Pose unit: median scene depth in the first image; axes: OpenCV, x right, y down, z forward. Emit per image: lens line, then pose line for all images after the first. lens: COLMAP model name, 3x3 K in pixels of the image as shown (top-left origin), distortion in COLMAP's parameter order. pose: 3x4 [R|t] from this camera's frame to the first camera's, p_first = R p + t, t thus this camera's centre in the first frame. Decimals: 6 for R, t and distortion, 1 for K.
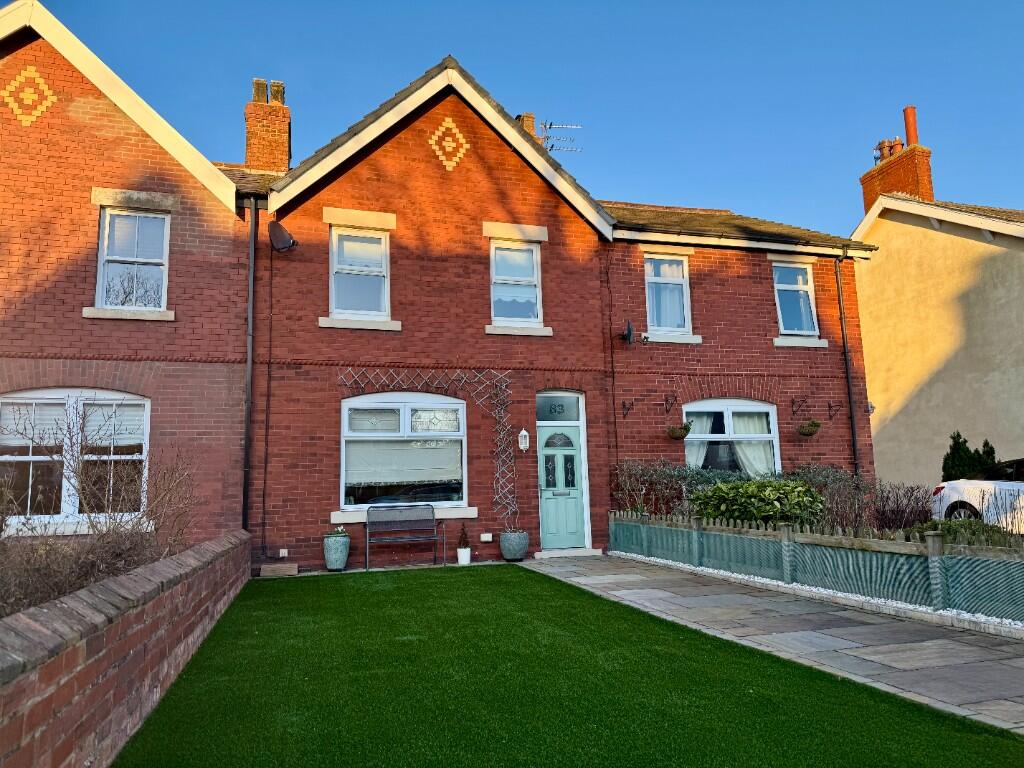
lens RADIAL K [[694.5, 0, 512.0], [0, 694.5, 384.0], [0, 0, 1]] dist [0.112815, -0.193948]
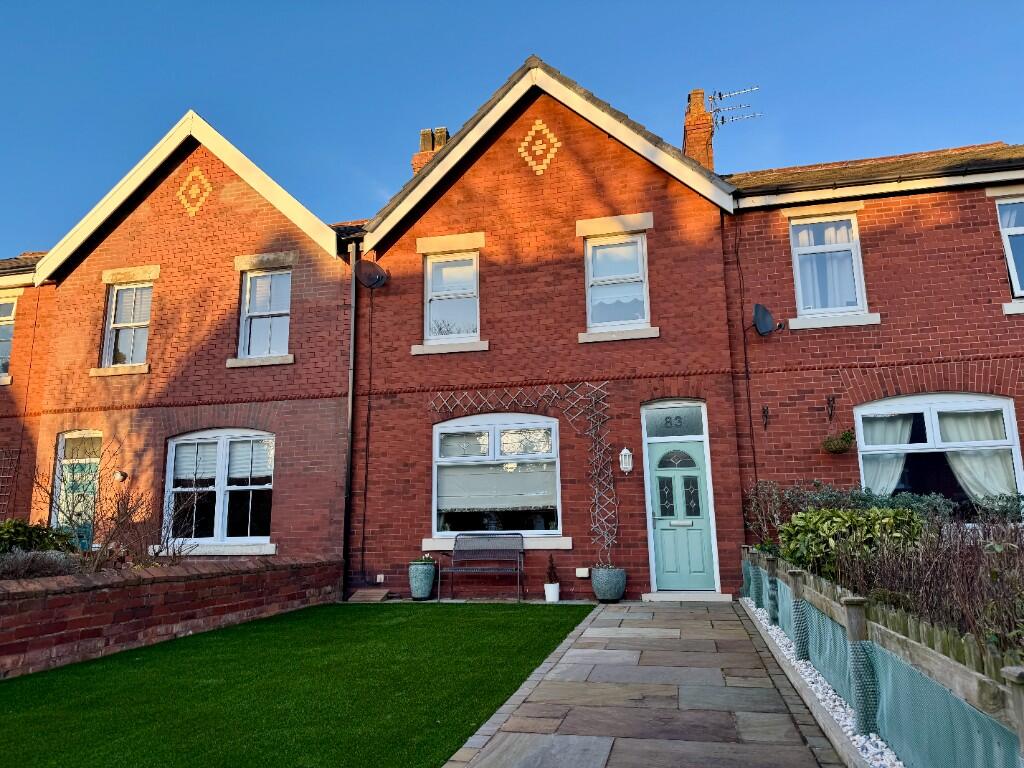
lens RADIAL K [[694.5, 0, 512.0], [0, 694.5, 384.0], [0, 0, 1]] dist [0.112815, -0.193948]
pose [[0.877261, -0.084282, -0.472557, 0.313723], [0.066806, 0.996321, -0.053677, 0.023556], [0.475343, 0.015520, 0.879664, 0.171374]]
